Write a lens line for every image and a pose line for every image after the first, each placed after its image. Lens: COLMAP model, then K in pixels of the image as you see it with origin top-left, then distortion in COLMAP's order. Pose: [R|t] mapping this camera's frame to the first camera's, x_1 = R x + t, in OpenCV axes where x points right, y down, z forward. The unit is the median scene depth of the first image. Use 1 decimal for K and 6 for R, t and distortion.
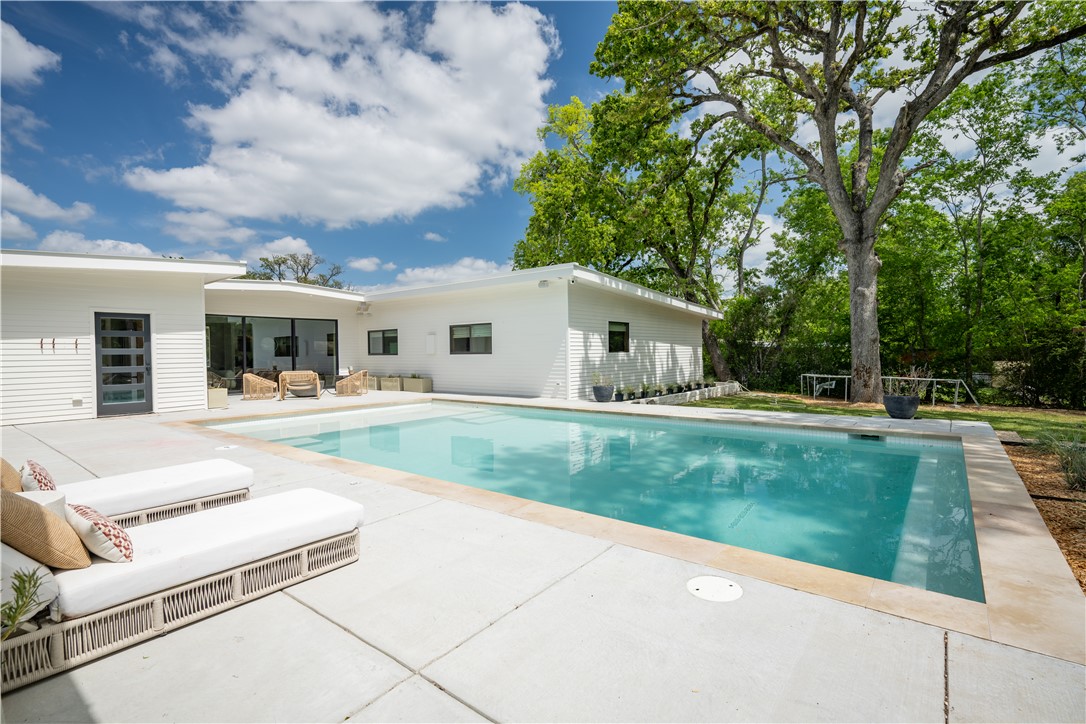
lens RADIAL K [[514.0, 0, 529.0], [0, 514.0, 361.5], [0, 0, 1]] dist [0.001303, 0.000457]
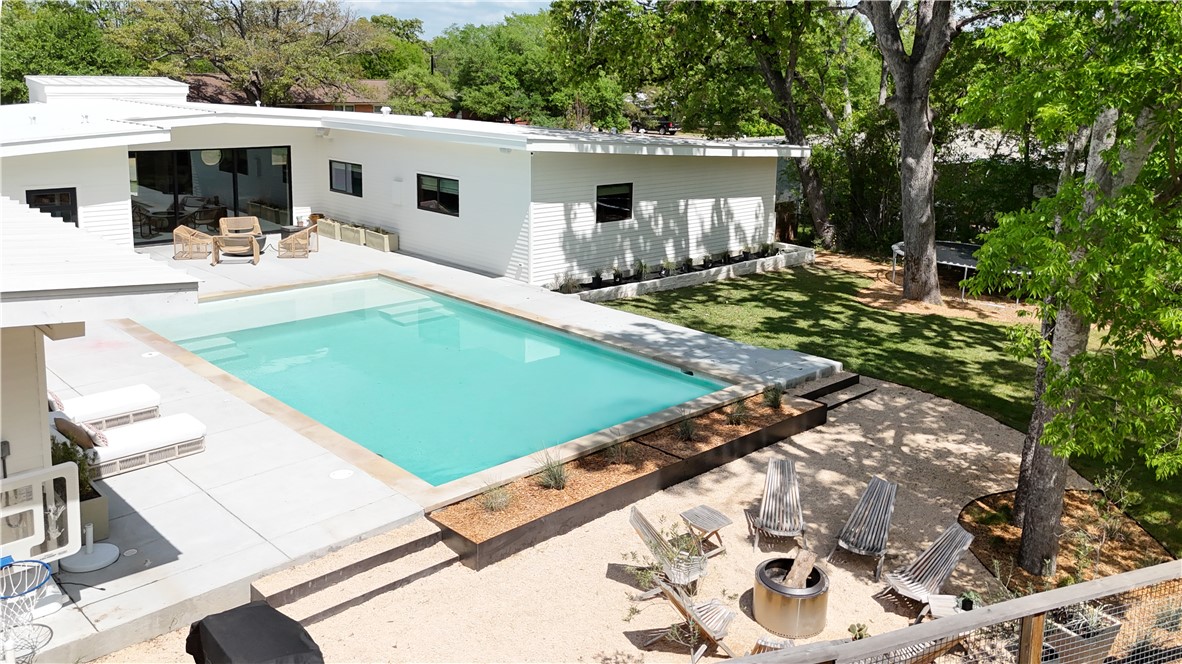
lens RADIAL K [[918.8, 0, 593.2], [0, 918.8, 308.7], [0, 0, 1]] dist [0.132120, -0.228498]
pose [[0.992213, 0.058667, -0.109875, 0.295042], [-0.032936, 0.974308, 0.222800, -0.196313], [0.120123, -0.217446, 0.968653, -0.431402]]
